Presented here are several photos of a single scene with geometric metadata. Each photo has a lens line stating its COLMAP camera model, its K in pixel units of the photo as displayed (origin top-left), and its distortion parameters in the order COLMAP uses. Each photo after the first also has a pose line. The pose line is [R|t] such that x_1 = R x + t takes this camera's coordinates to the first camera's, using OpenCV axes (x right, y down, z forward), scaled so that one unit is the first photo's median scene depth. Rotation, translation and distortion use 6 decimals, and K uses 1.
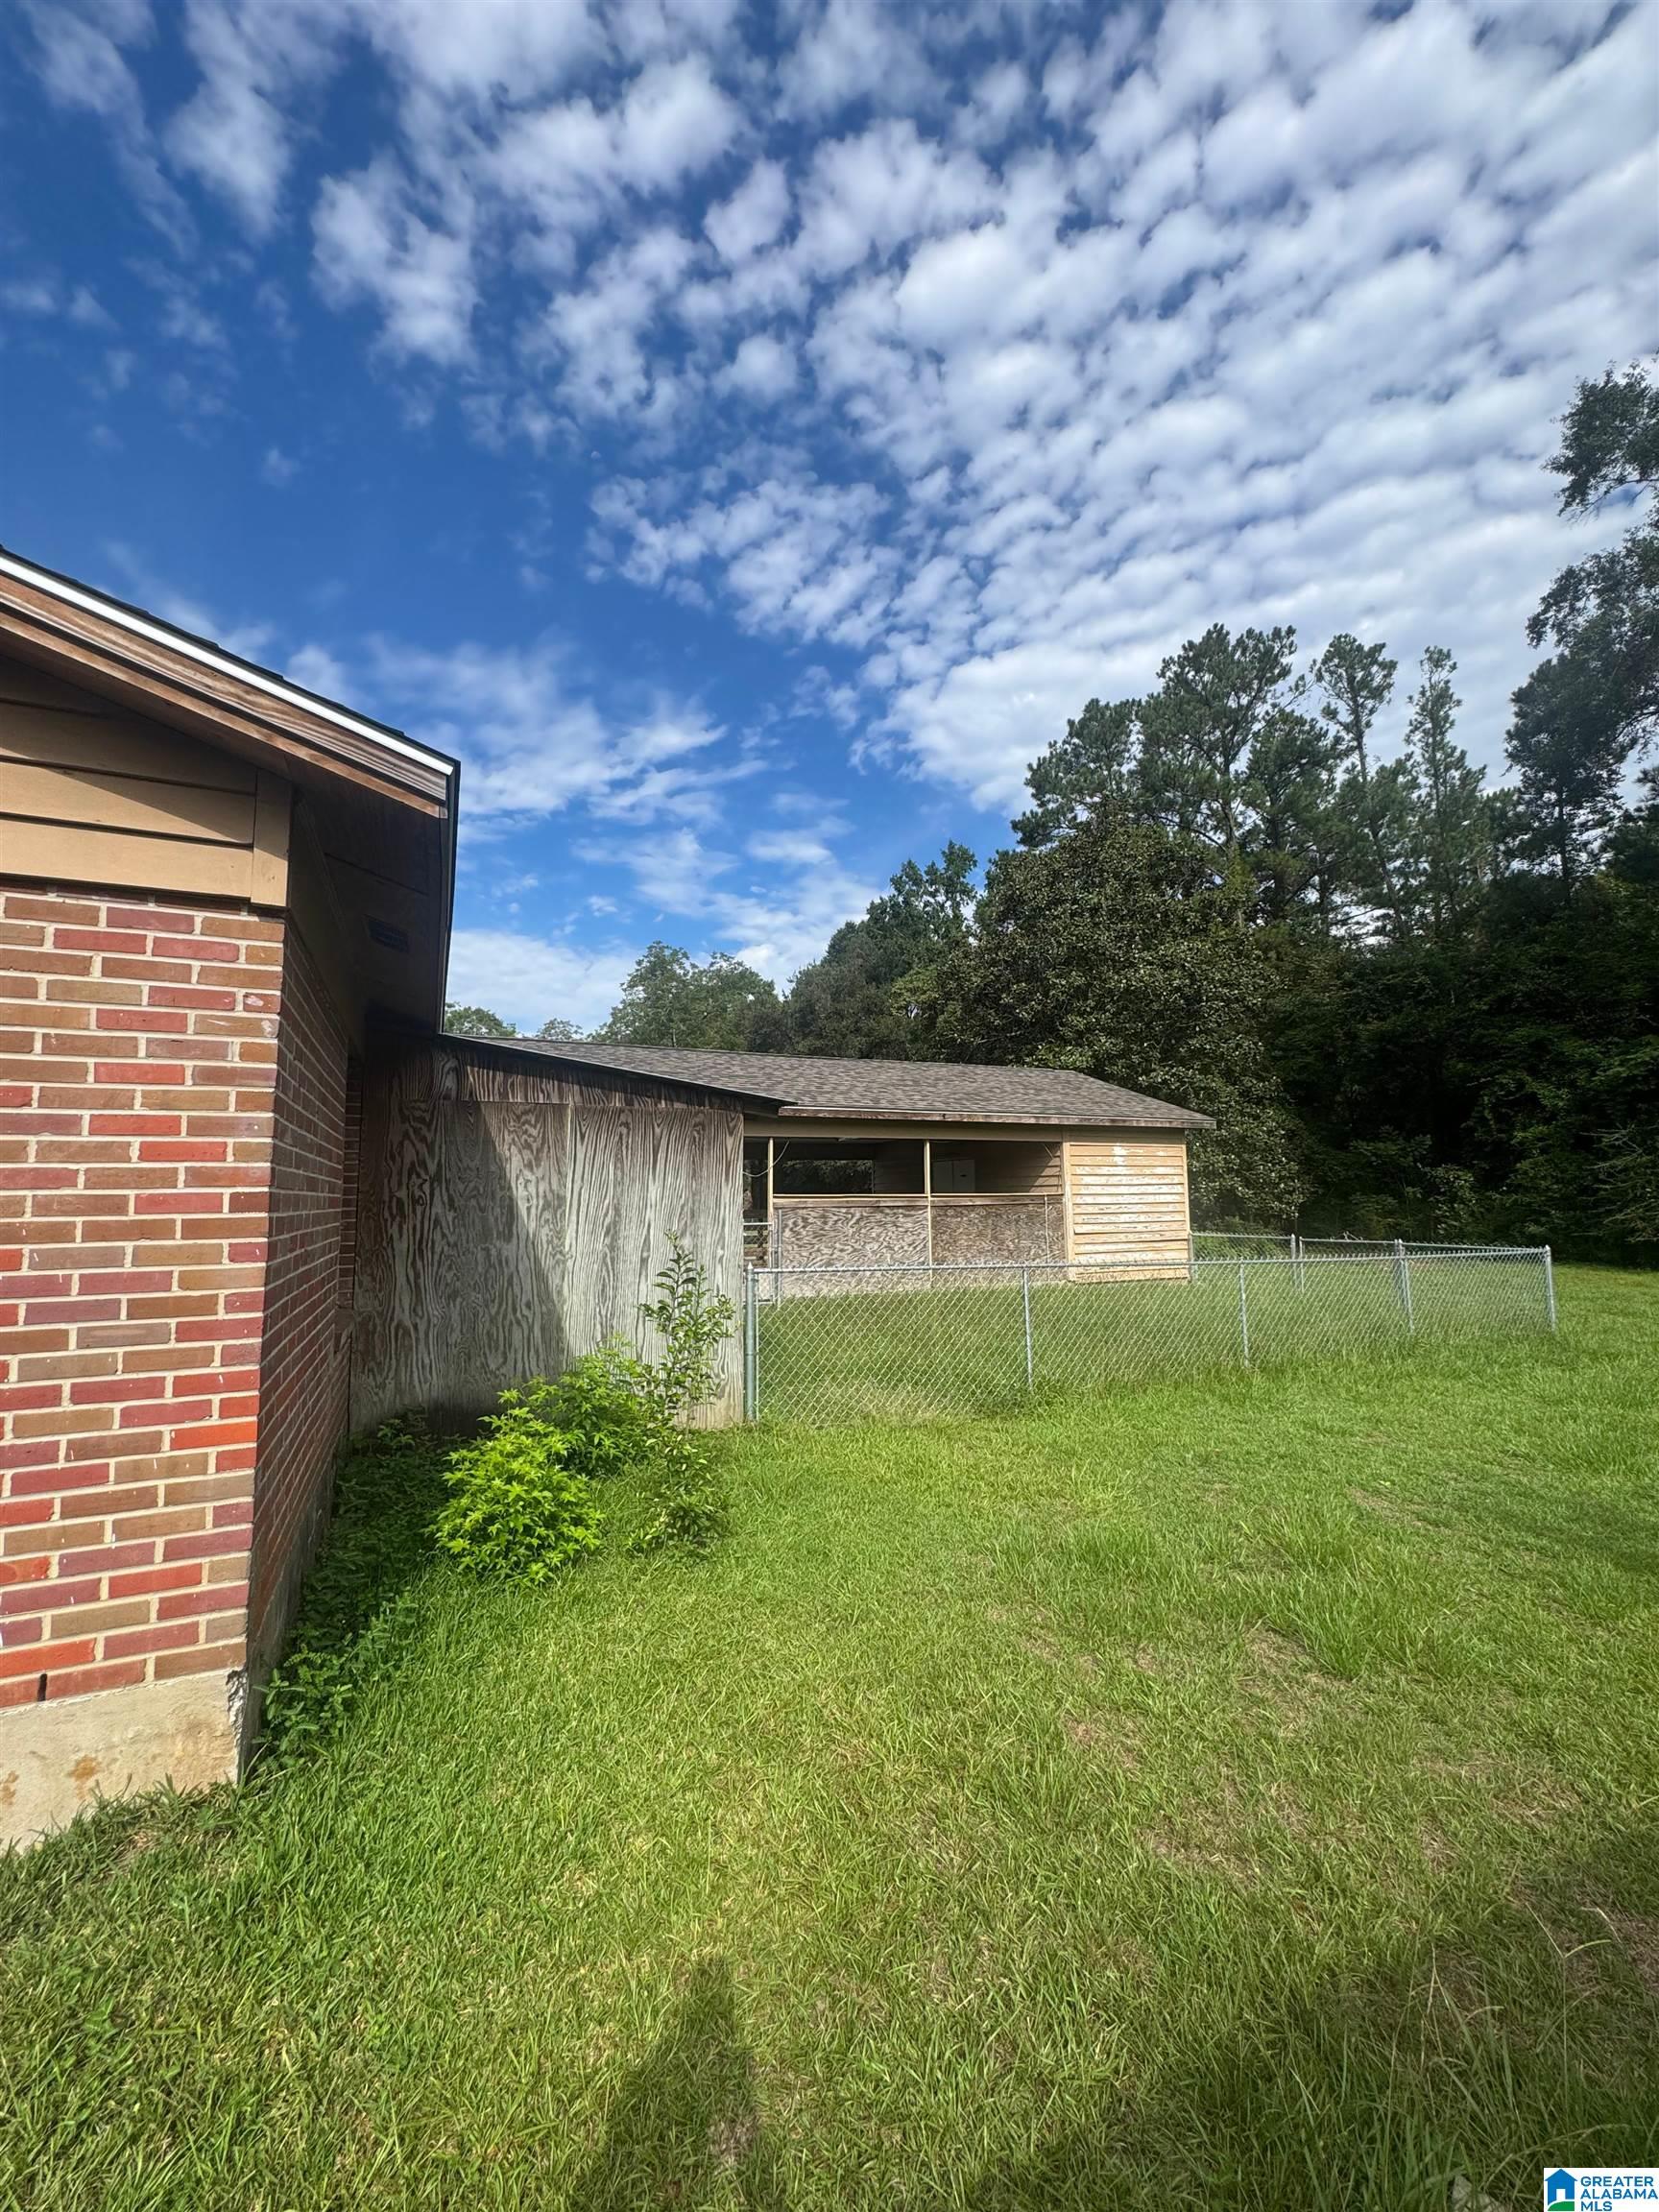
lens RADIAL K [[882.3, 0, 830.6], [0, 882.3, 1103.6], [0, 0, 1]] dist [-0.005338, 0.000882]
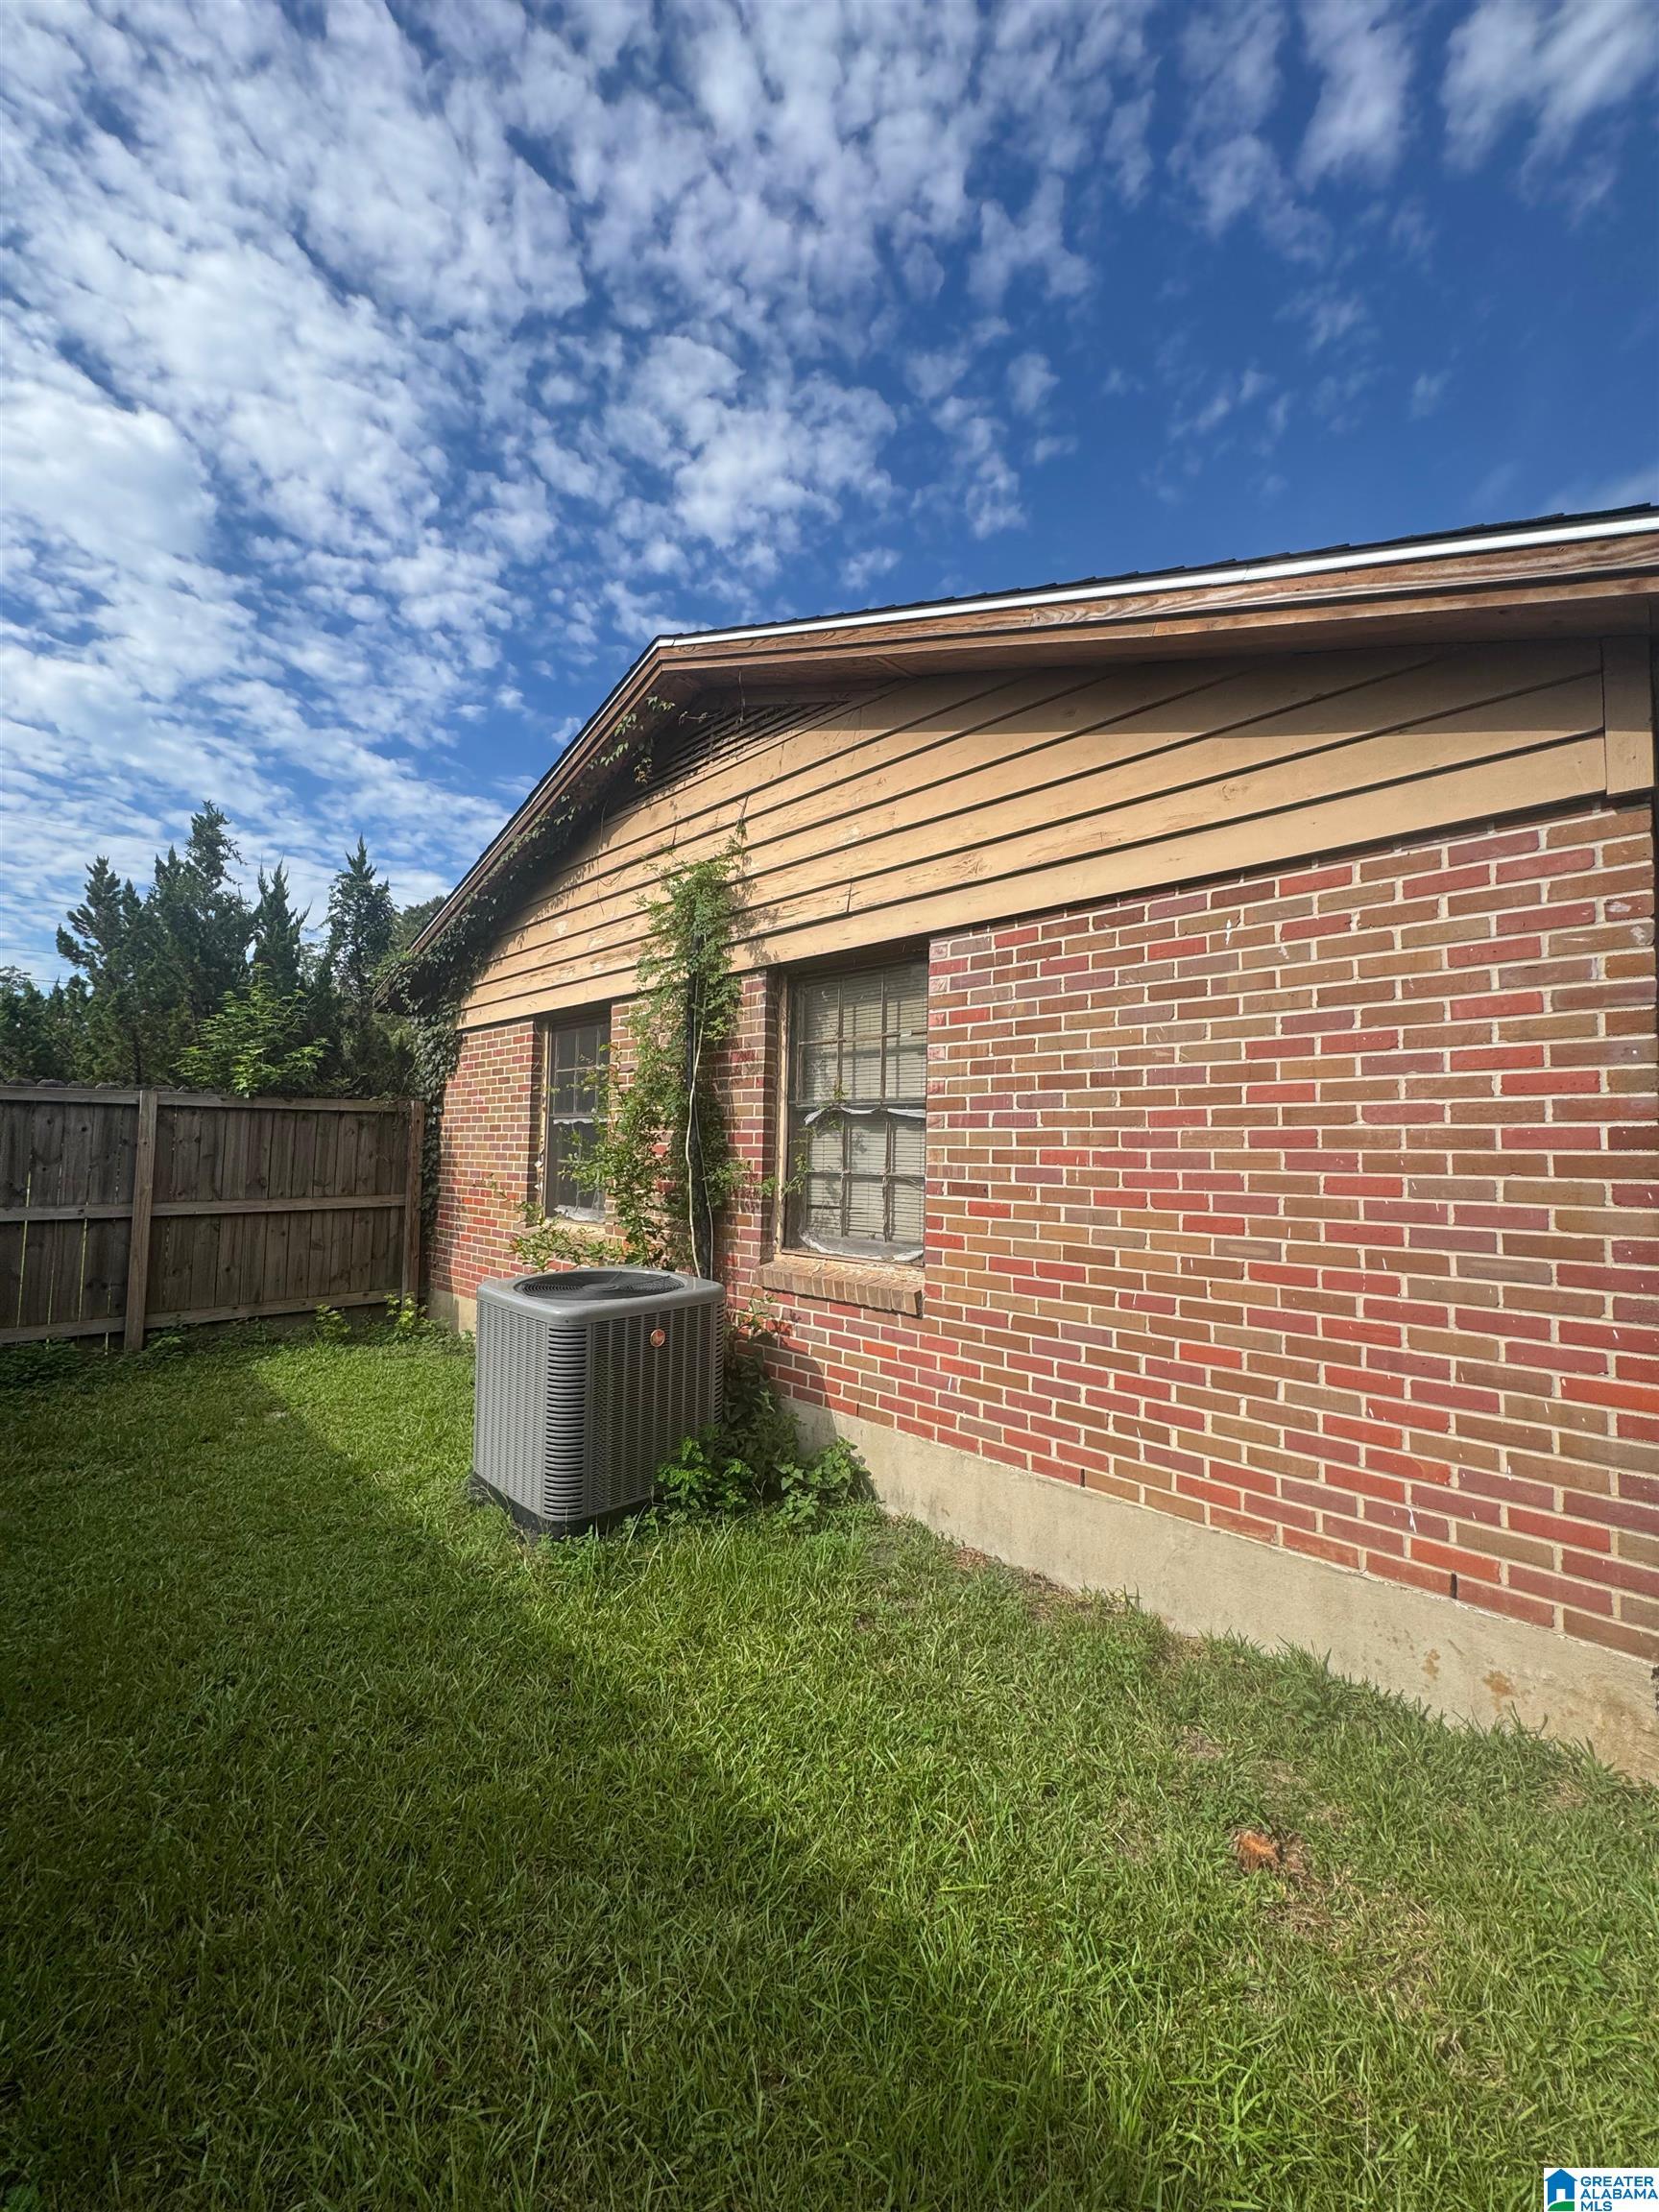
lens RADIAL K [[882.3, 0, 833.5], [0, 882.3, 1102.3], [0, 0, 1]] dist [-0.005338, 0.000882]
pose [[0.362714, -0.031925, -0.931353, -0.143791], [0.076317, 0.997074, -0.004456, 0.020945], [0.928770, -0.069462, 0.364089, -0.051517]]
